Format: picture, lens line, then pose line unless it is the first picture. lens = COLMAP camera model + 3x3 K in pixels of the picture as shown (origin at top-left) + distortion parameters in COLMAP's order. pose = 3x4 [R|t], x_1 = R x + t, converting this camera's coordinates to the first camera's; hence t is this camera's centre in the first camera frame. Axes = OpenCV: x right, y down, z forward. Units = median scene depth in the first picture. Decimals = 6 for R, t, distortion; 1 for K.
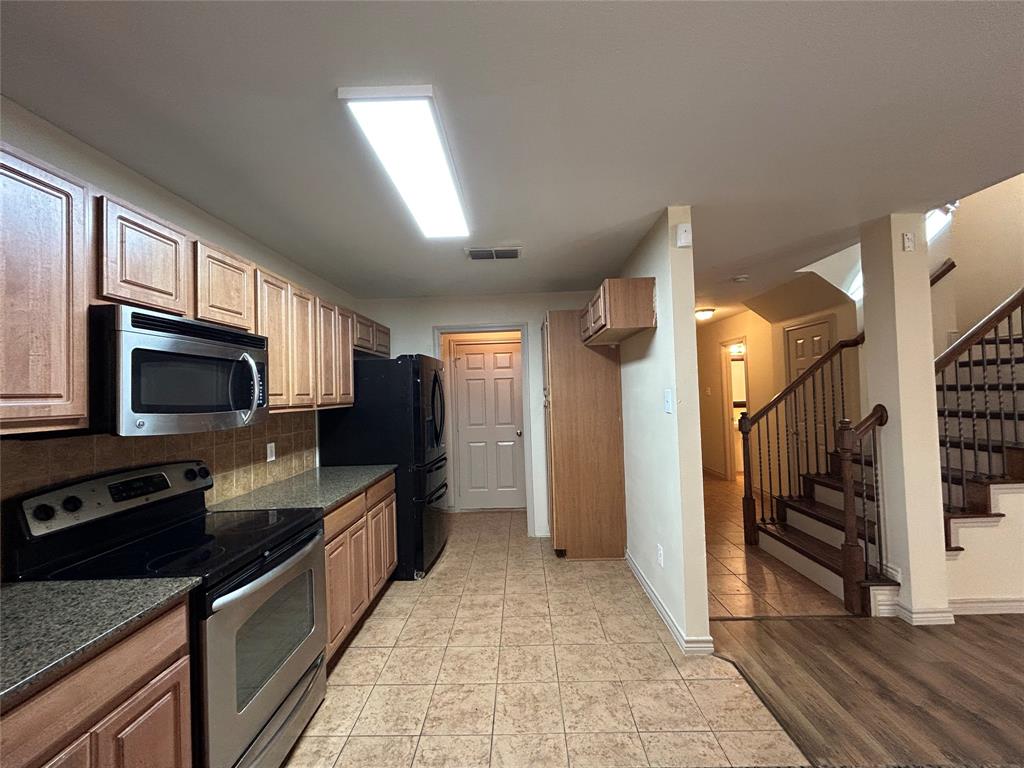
lens RADIAL K [[414.0, 0, 512.7], [0, 414.0, 382.9], [0, 0, 1]] dist [0.001668, 0.000669]
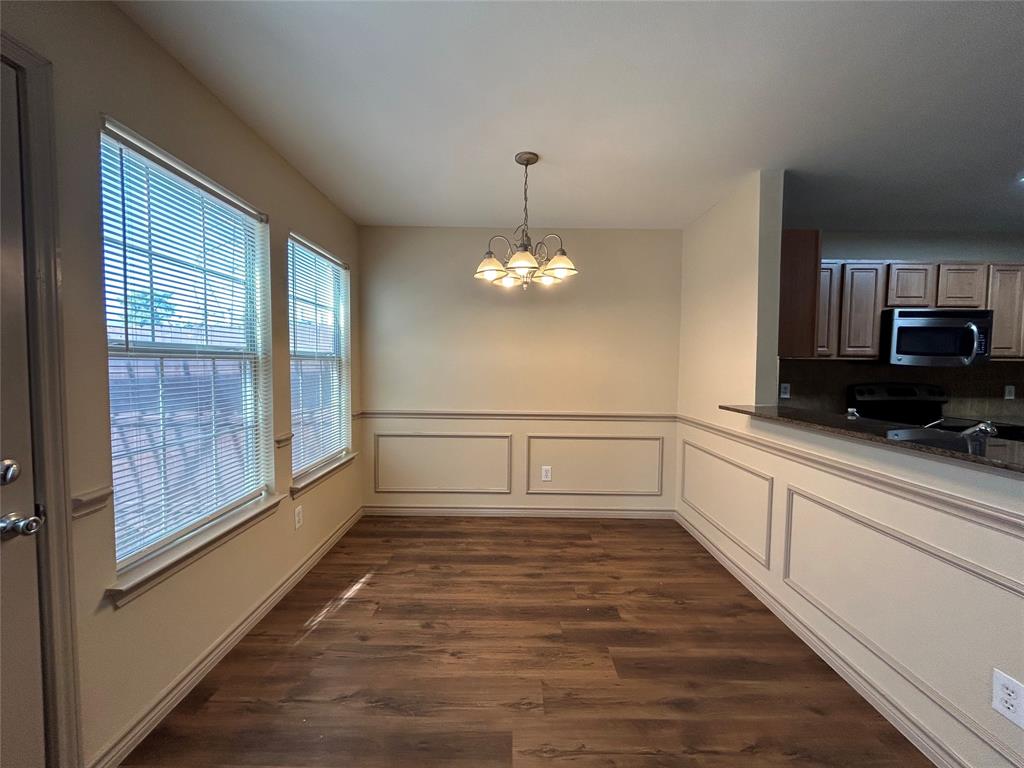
lens RADIAL K [[414.0, 0, 512.7], [0, 414.0, 382.9], [0, 0, 1]] dist [0.001668, 0.000669]
pose [[0.030406, 0.080479, -0.996292, 1.048187], [0.015242, 0.996600, 0.080969, 0.007652], [0.999421, -0.017648, 0.029076, -0.950604]]
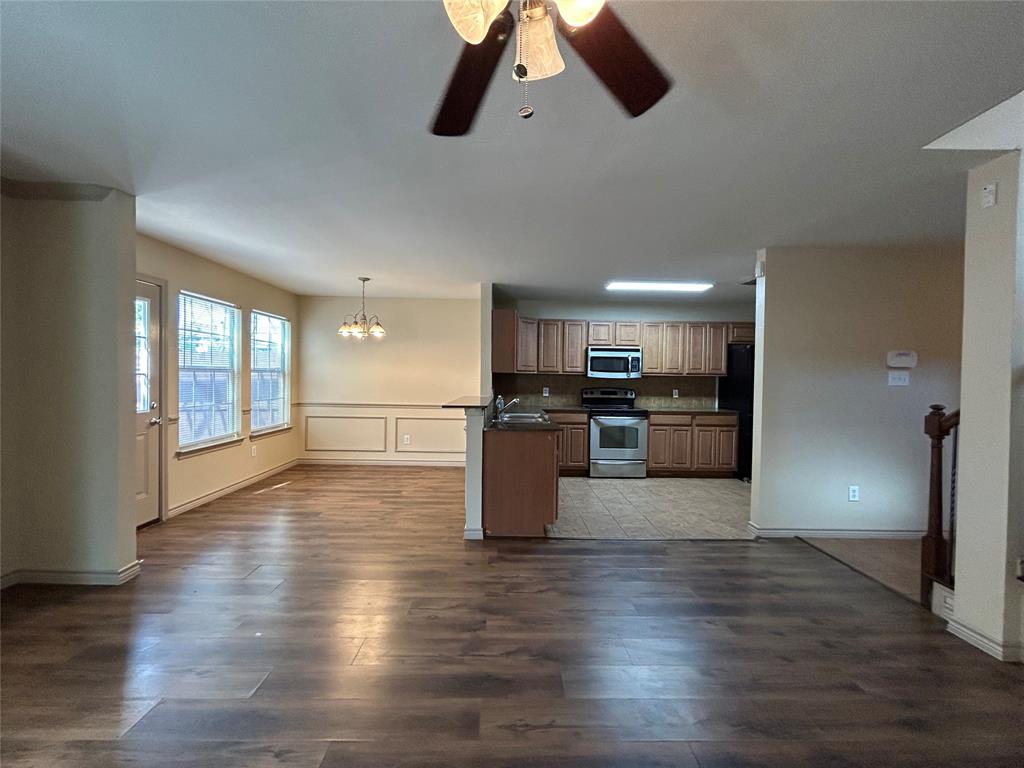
lens RADIAL K [[414.0, 0, 512.7], [0, 414.0, 382.9], [0, 0, 1]] dist [0.001668, 0.000669]
pose [[0.041093, 0.049802, -0.997913, 2.536961], [0.008906, 0.998699, 0.050208, -0.023733], [0.999116, -0.010951, 0.040596, 0.012879]]
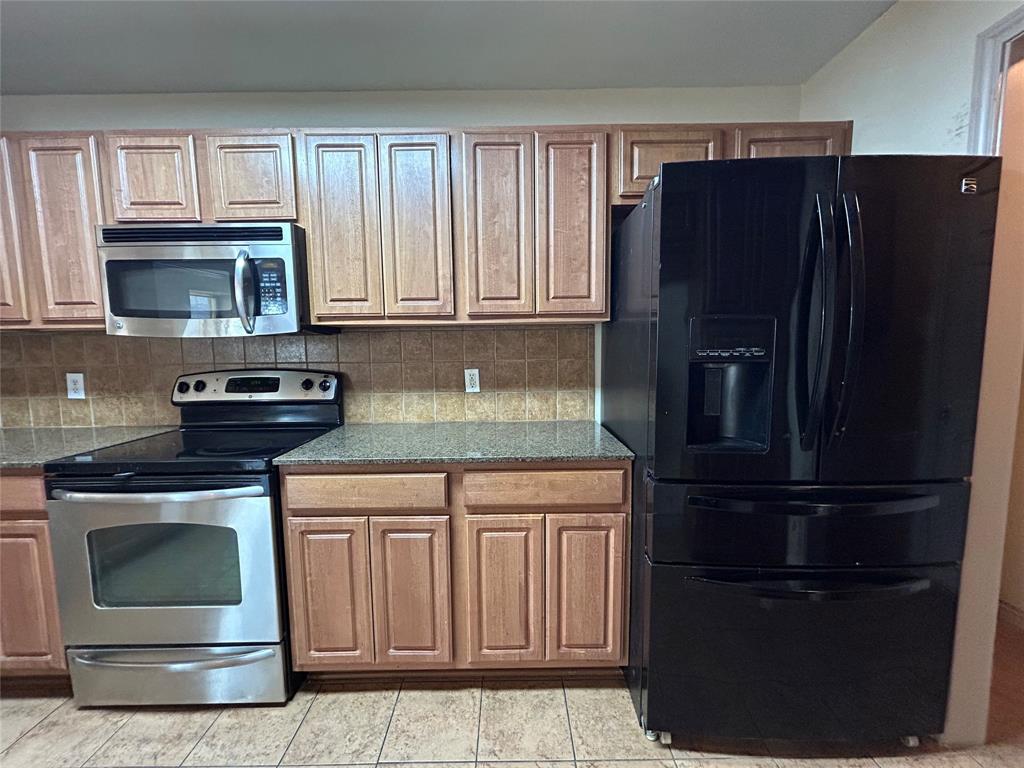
lens RADIAL K [[414.0, 0, 512.7], [0, 414.0, 382.9], [0, 0, 1]] dist [0.001668, 0.000669]
pose [[0.025794, 0.127282, -0.991531, 0.256797], [0.037389, 0.991044, 0.128192, 0.116890], [0.998968, -0.040379, 0.020804, 1.616034]]
